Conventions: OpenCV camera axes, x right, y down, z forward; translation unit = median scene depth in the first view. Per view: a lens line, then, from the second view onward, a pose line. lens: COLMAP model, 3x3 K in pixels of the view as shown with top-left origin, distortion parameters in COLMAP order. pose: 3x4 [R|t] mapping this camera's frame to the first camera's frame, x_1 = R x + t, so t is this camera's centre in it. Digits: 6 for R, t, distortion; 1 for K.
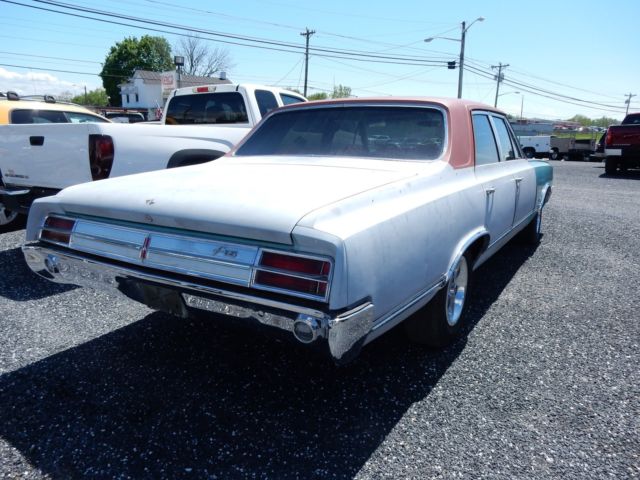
lens RADIAL K [[475.7, 0, 320.0], [0, 475.7, 240.0], [0, 0, 1]] dist [-0.008429, 0.006834]
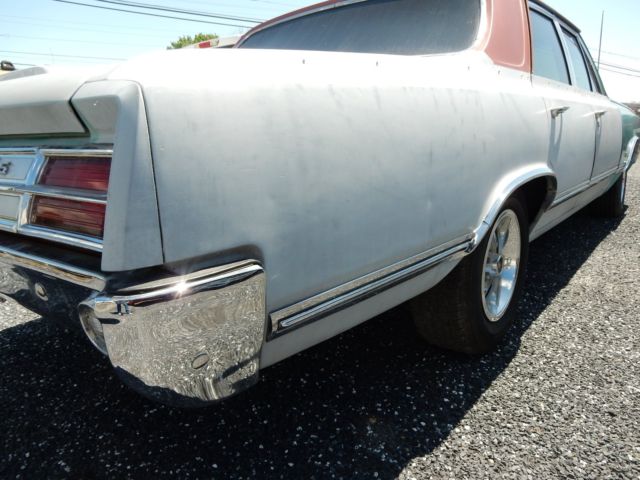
lens RADIAL K [[475.7, 0, 320.0], [0, 475.7, 240.0], [0, 0, 1]] dist [-0.008429, 0.006834]
pose [[0.993001, -0.008996, -0.117765, 0.026517], [0.010313, 0.999891, 0.010581, 0.013757], [0.117657, -0.011722, 0.992985, 0.074906]]
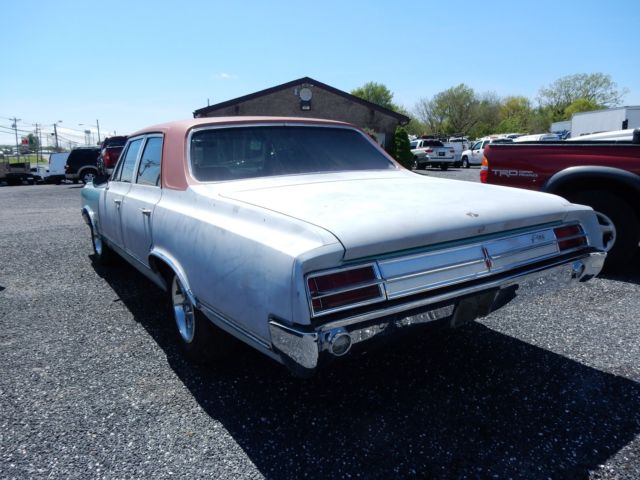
lens RADIAL K [[475.7, 0, 320.0], [0, 475.7, 240.0], [0, 0, 1]] dist [-0.008429, 0.006834]
pose [[0.420408, -0.183762, 0.888532, -0.219591], [0.225866, 0.969645, 0.093669, -0.030682], [-0.878773, 0.161310, 0.449152, 0.129804]]
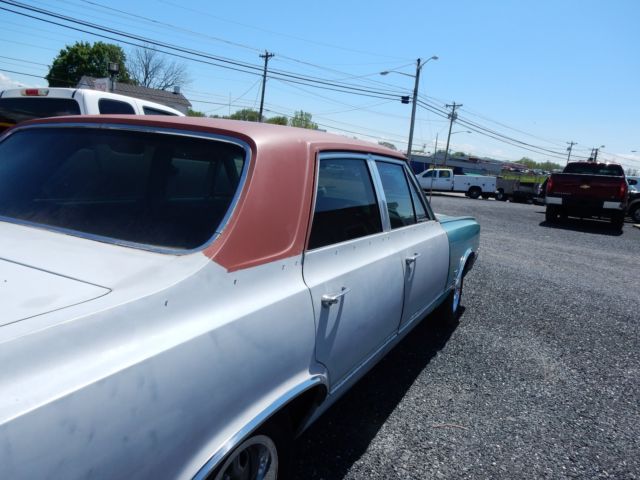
lens RADIAL K [[472.6, 0, 320.0], [0, 472.6, 240.0], [0, 0, 1]] dist [-0.002871, 0.003018]
pose [[0.993768, 0.061182, 0.093173, 0.066940], [-0.056663, 0.997120, -0.050402, -0.033226], [-0.095989, 0.044808, 0.994373, 0.104411]]
